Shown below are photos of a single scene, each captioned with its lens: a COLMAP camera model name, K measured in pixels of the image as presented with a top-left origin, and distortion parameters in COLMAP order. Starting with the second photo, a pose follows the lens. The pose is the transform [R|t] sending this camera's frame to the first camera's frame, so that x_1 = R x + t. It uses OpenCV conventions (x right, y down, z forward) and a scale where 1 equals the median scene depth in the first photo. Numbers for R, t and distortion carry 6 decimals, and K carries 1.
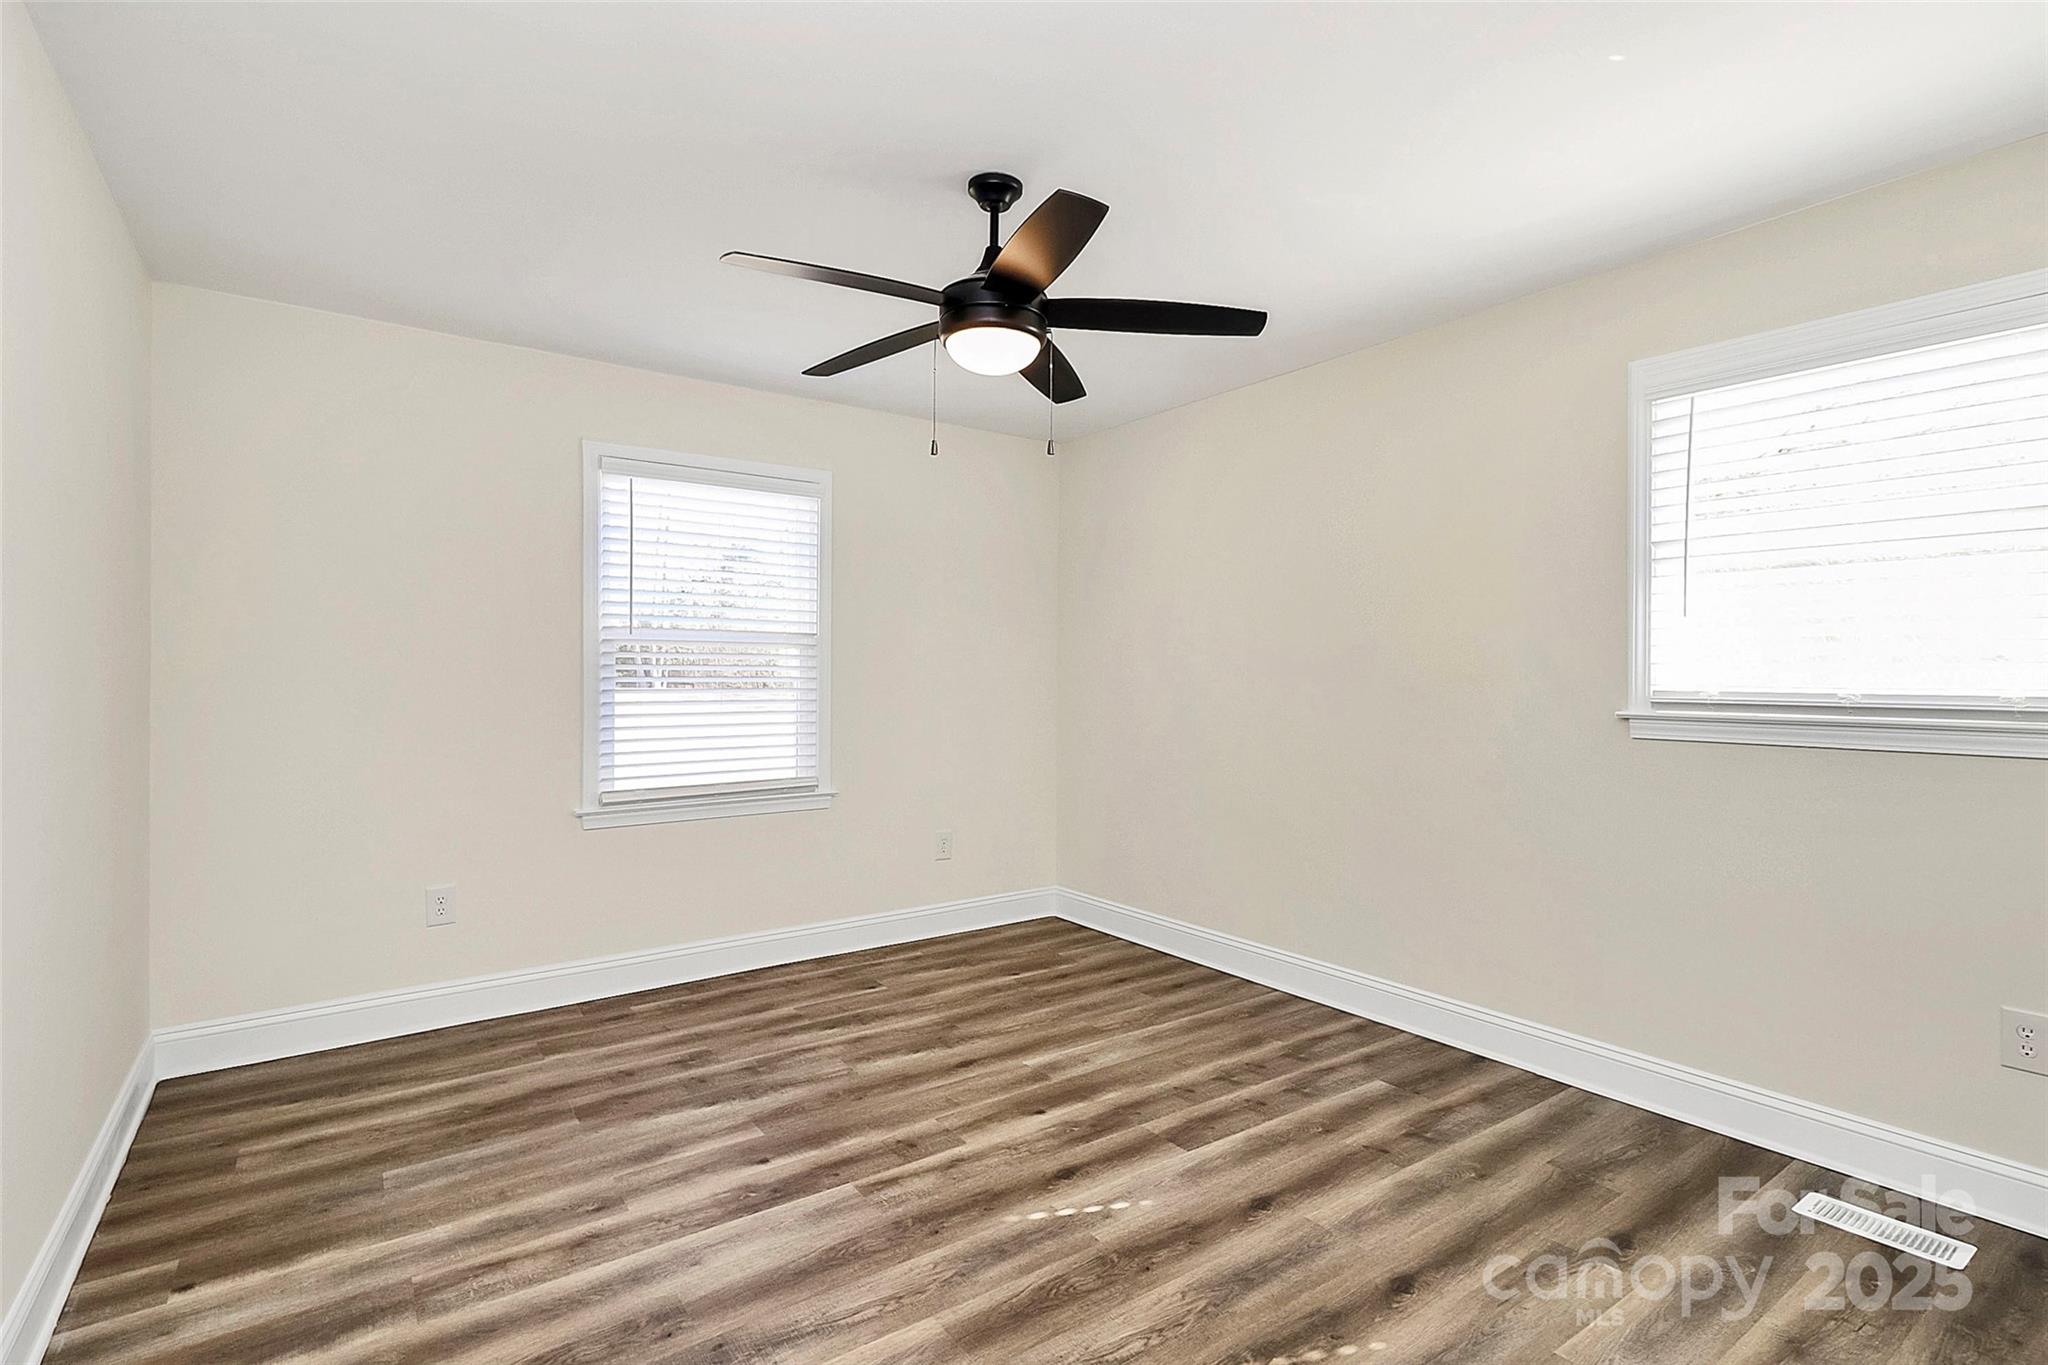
lens RADIAL K [[986.0, 0, 1017.8], [0, 986.0, 700.0], [0, 0, 1]] dist [0.000928, -0.008202]
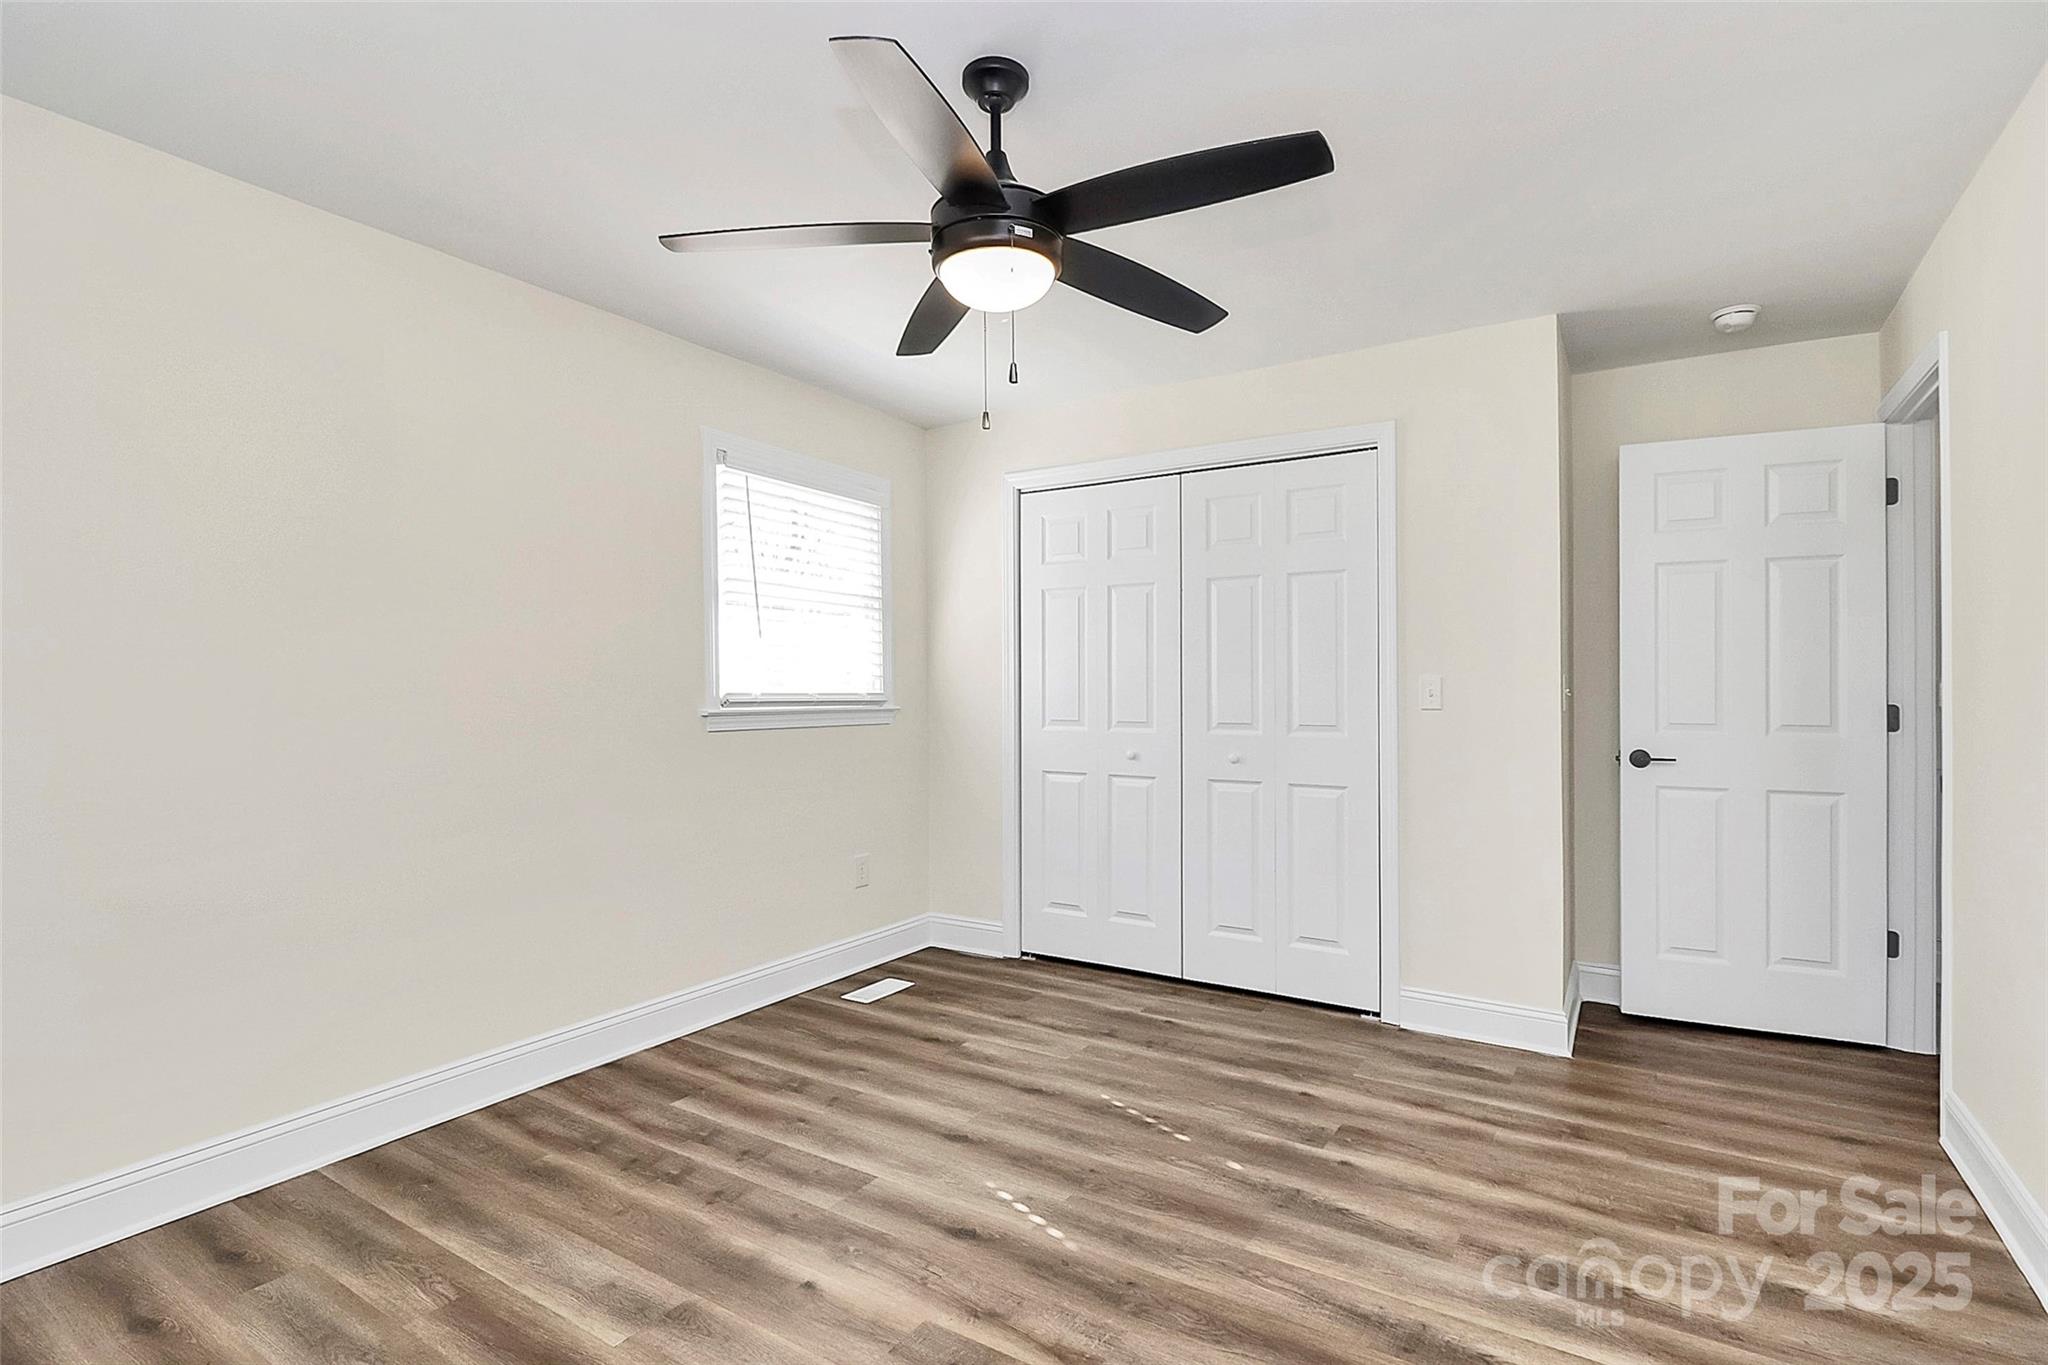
lens RADIAL K [[986.0, 0, 1021.1], [0, 986.0, 688.0], [0, 0, 1]] dist [0.000928, -0.008202]
pose [[-0.372468, 0.000236, 0.928045, -0.698078], [0.031807, 0.999416, 0.012512, -0.020046], [-0.927500, 0.034179, -0.372258, 1.106940]]
